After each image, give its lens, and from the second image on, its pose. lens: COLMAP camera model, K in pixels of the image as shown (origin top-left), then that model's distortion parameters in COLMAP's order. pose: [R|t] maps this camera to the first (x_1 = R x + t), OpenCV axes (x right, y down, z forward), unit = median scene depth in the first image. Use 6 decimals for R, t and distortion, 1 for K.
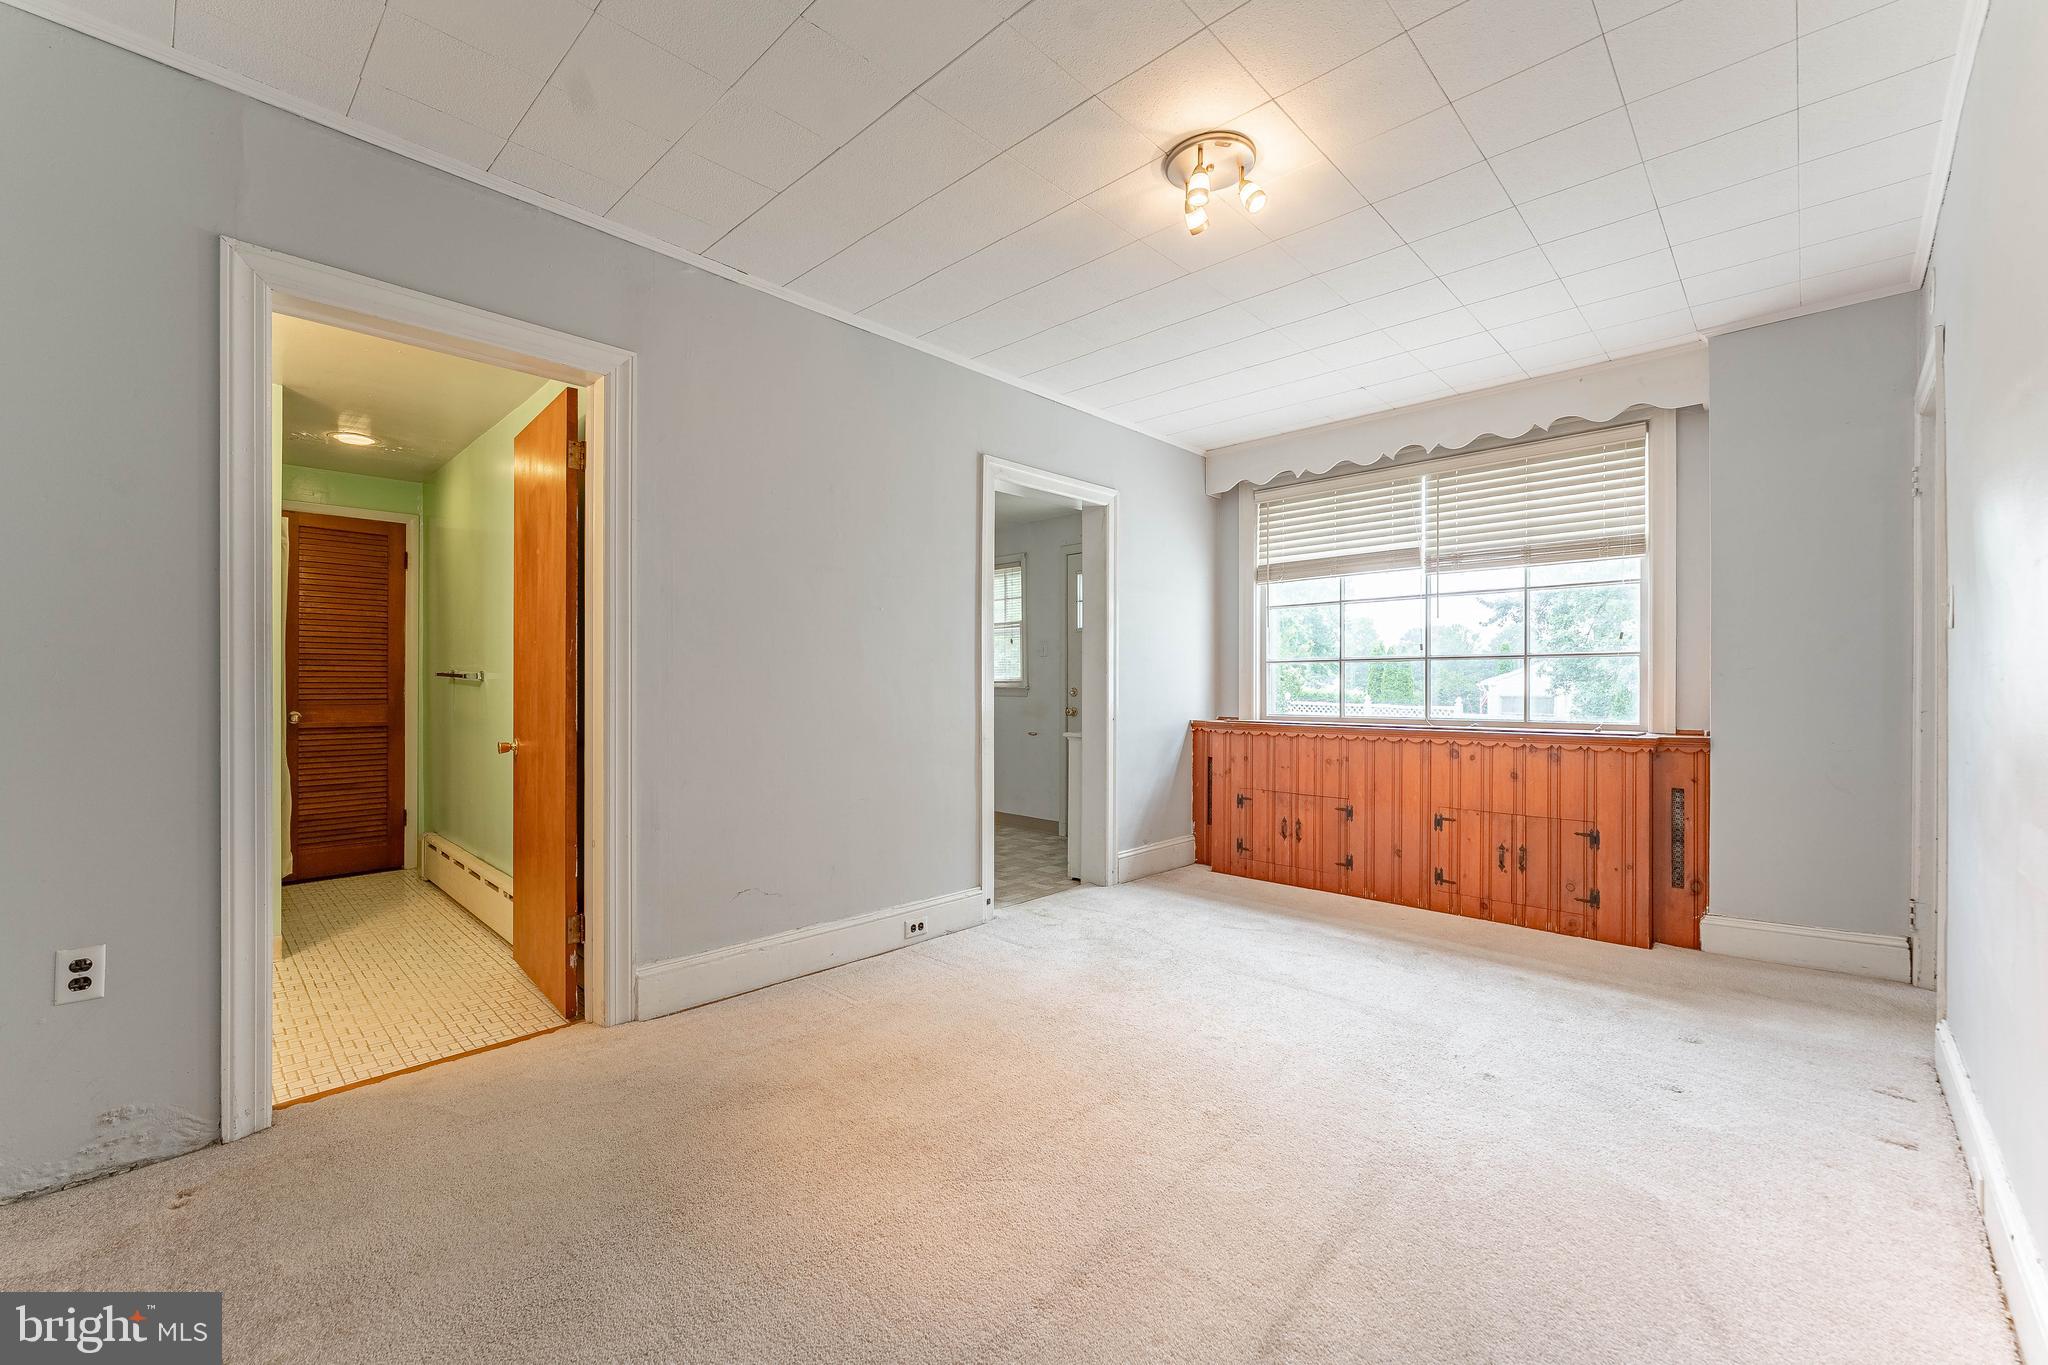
lens RADIAL K [[836.6, 0, 1006.1], [0, 836.6, 678.5], [0, 0, 1]] dist [-0.000794, -0.000036]
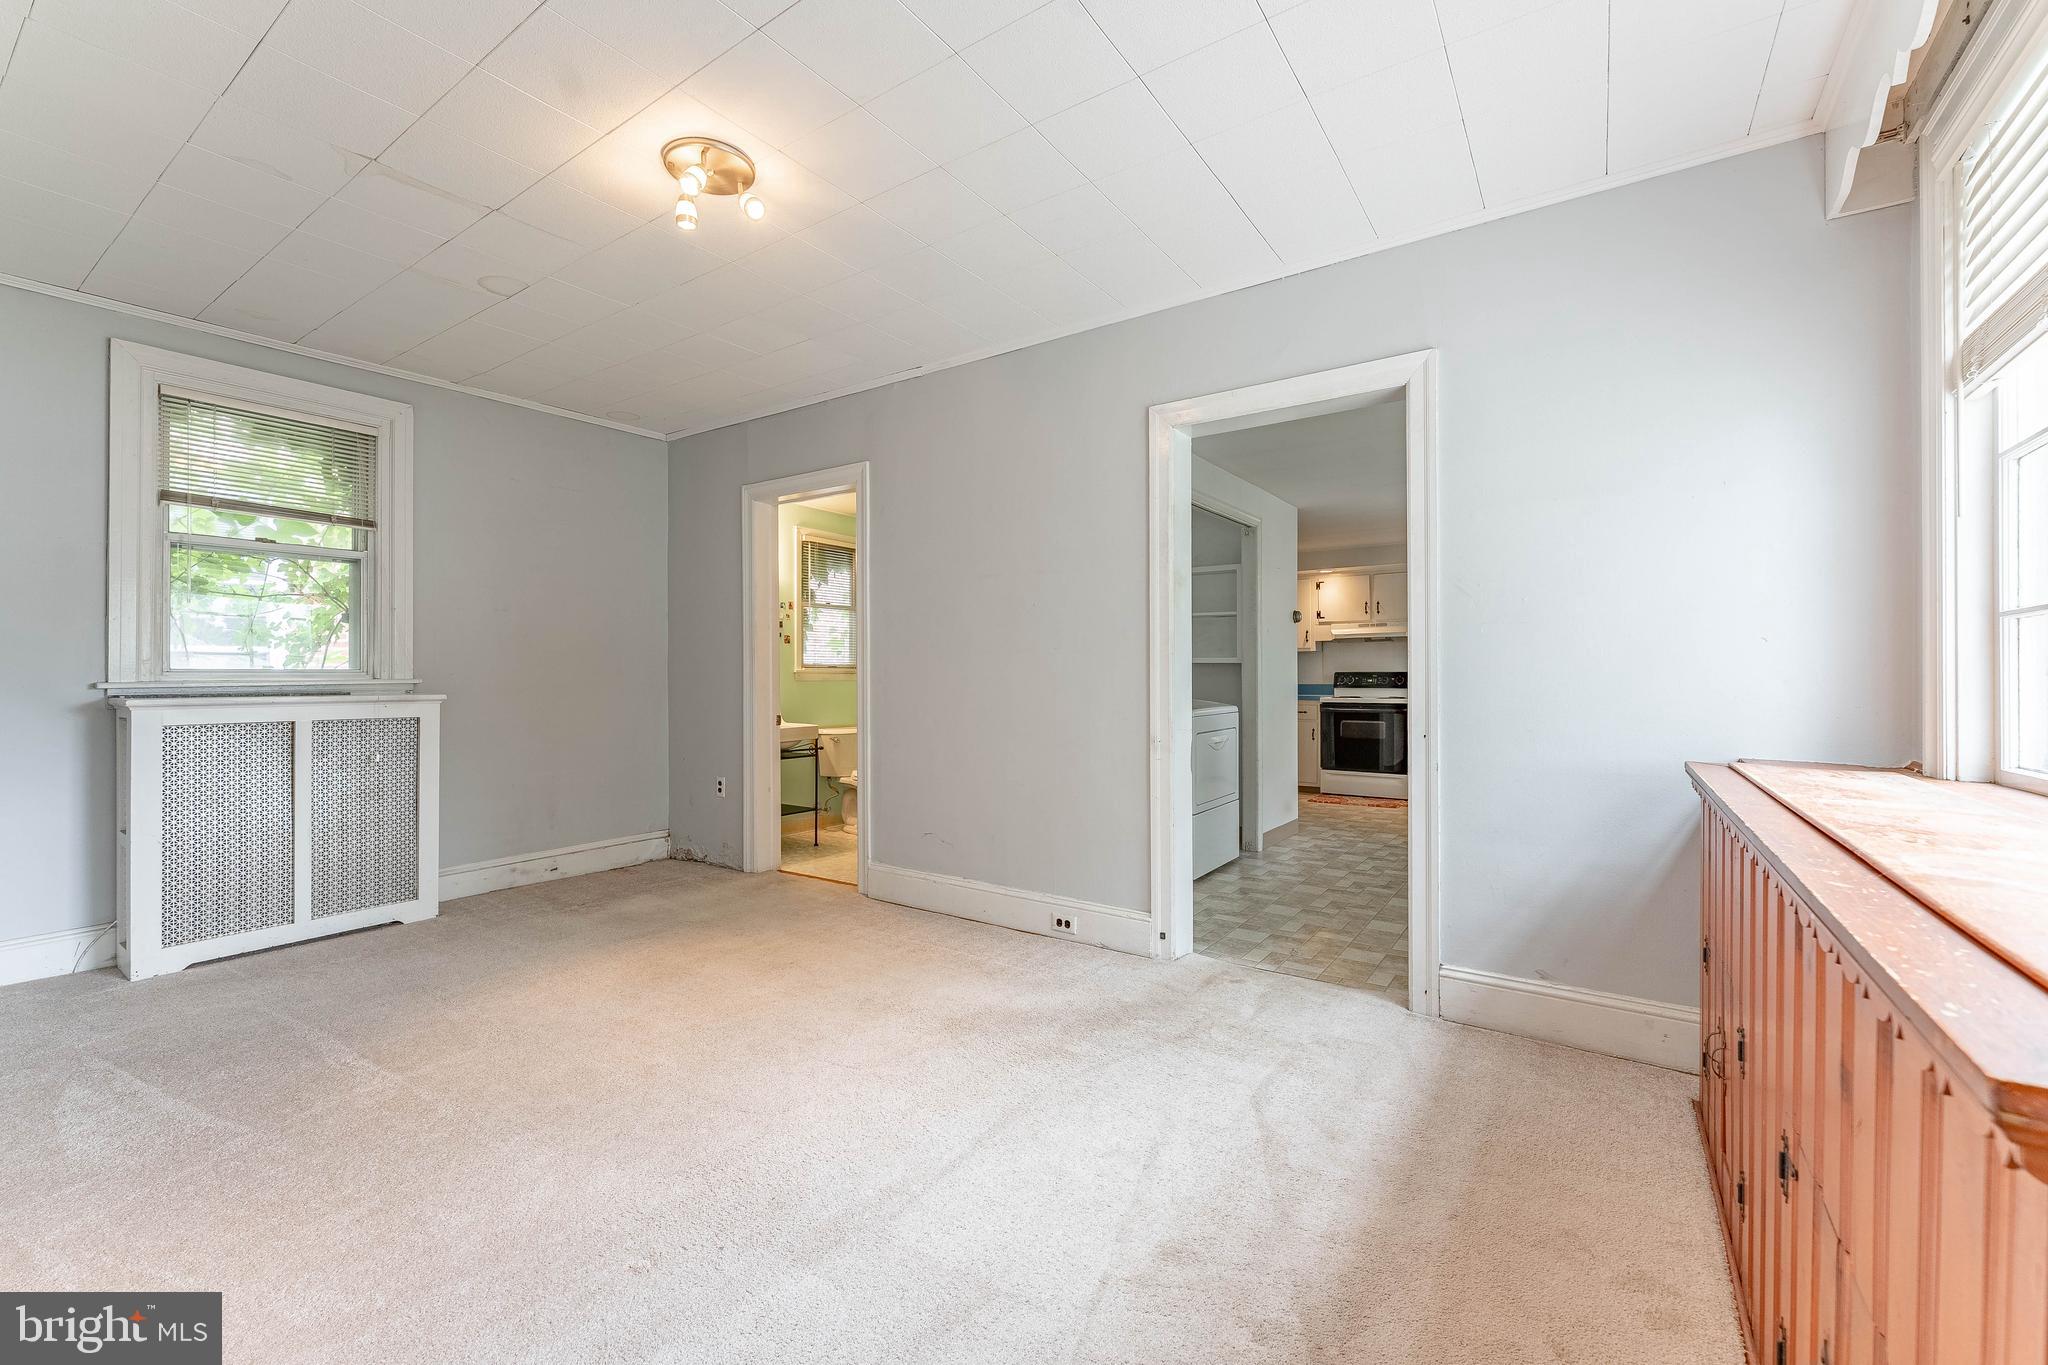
lens RADIAL K [[836.6, 0, 1006.1], [0, 836.6, 678.5], [0, 0, 1]] dist [-0.000794, -0.000036]
pose [[0.147194, 0.004957, -0.989095, 0.768286], [0.007606, 0.999952, 0.006143, 0.002345], [0.989078, -0.008427, 0.147150, 0.709749]]
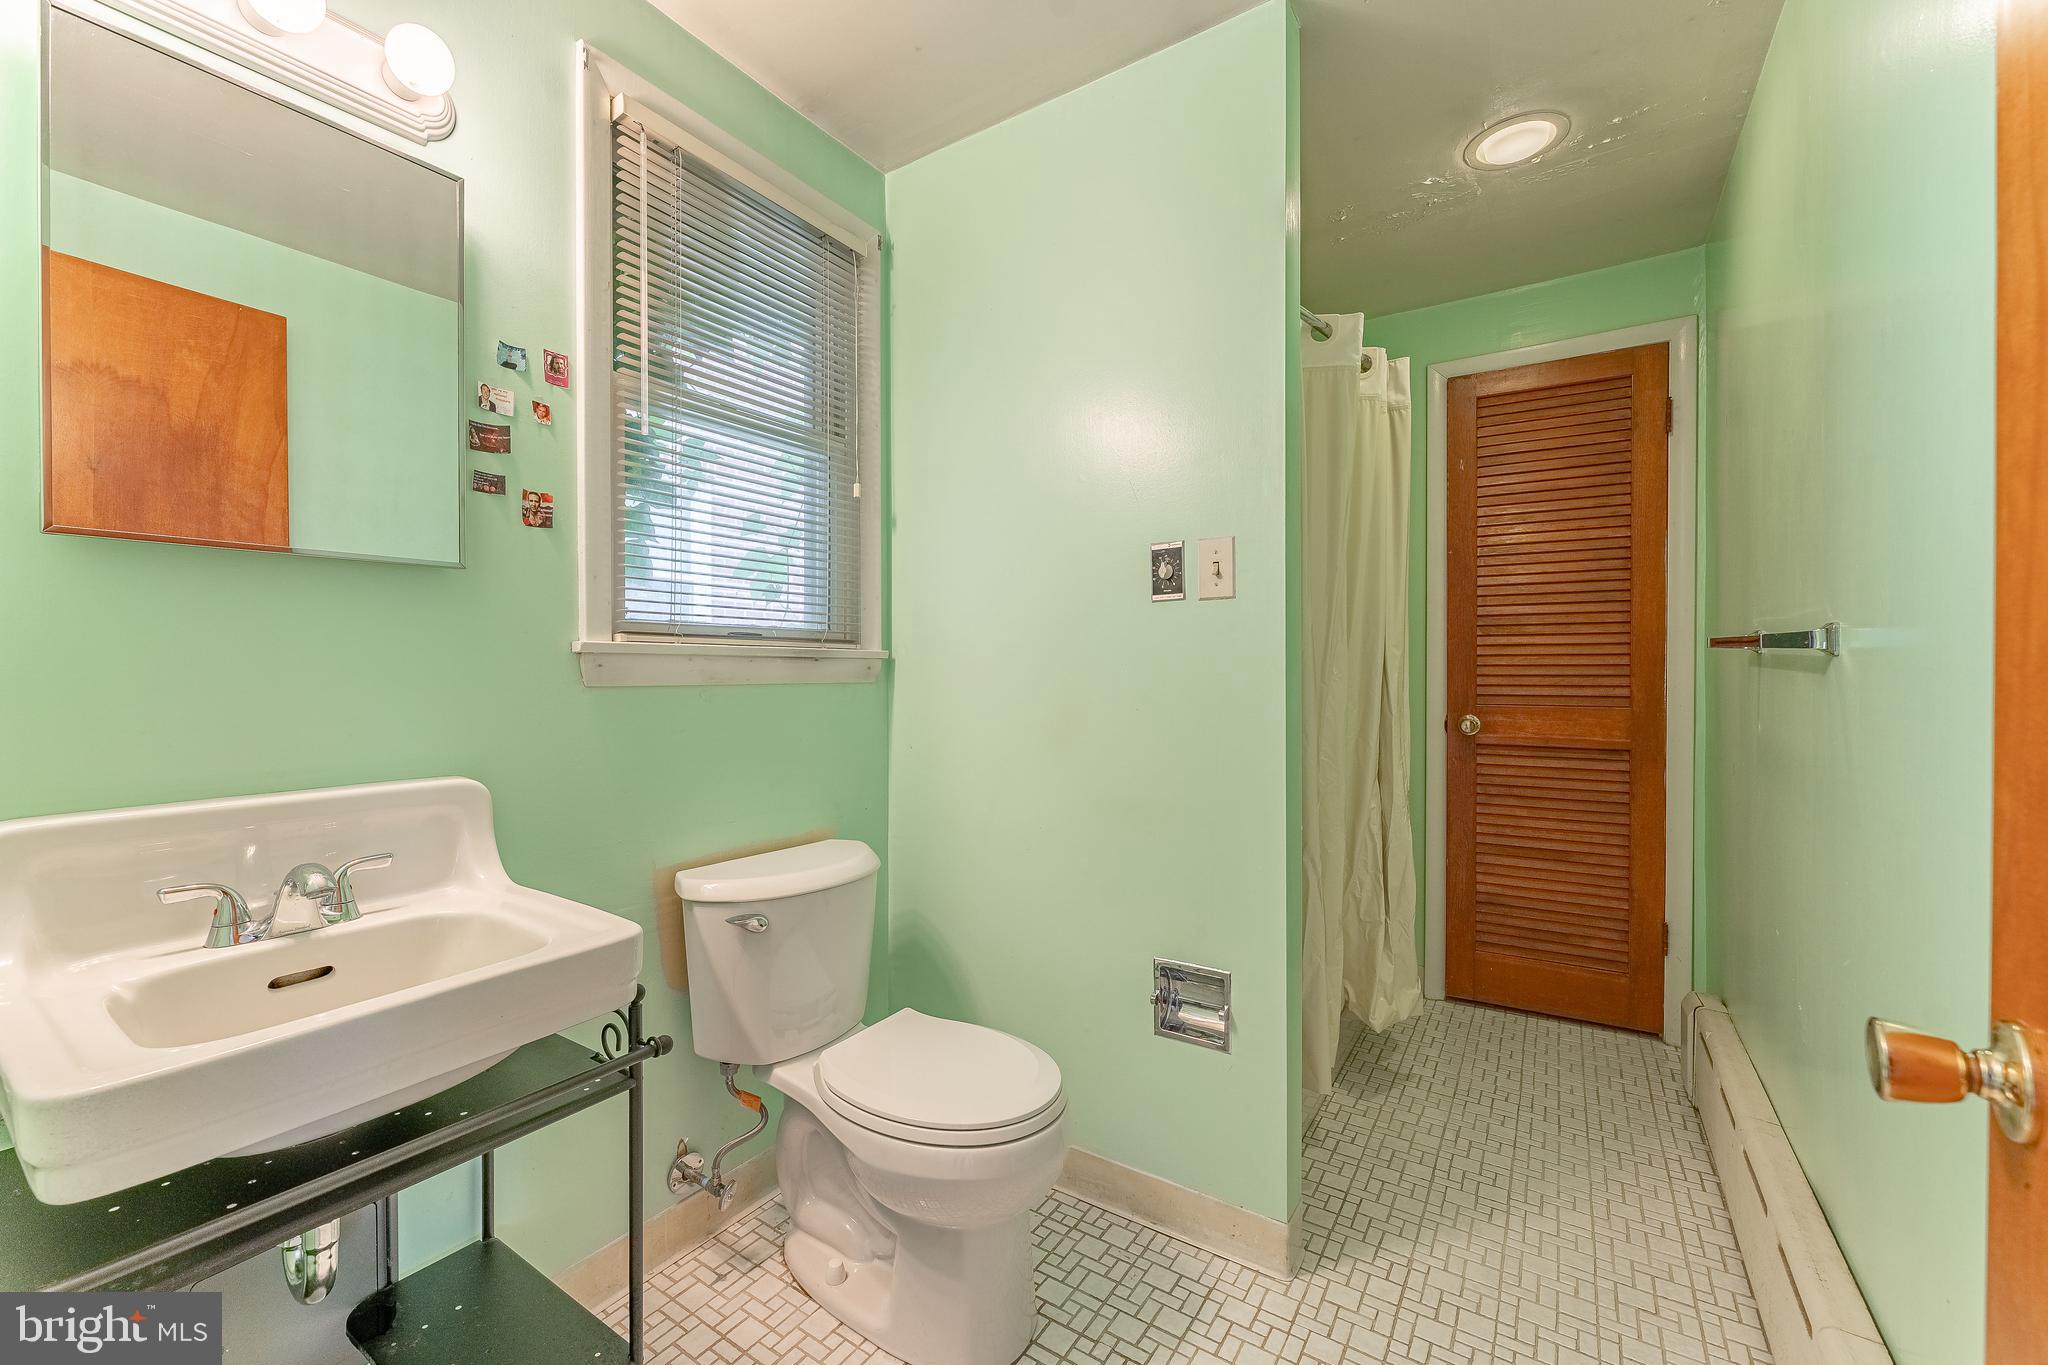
lens RADIAL K [[836.6, 0, 1006.1], [0, 836.6, 678.5], [0, 0, 1]] dist [-0.000794, -0.000036]
pose [[0.197369, 0.010294, -0.980275, -0.398398], [0.006669, 0.999908, 0.011843, 0.005901], [0.980307, -0.008875, 0.197282, 0.665052]]
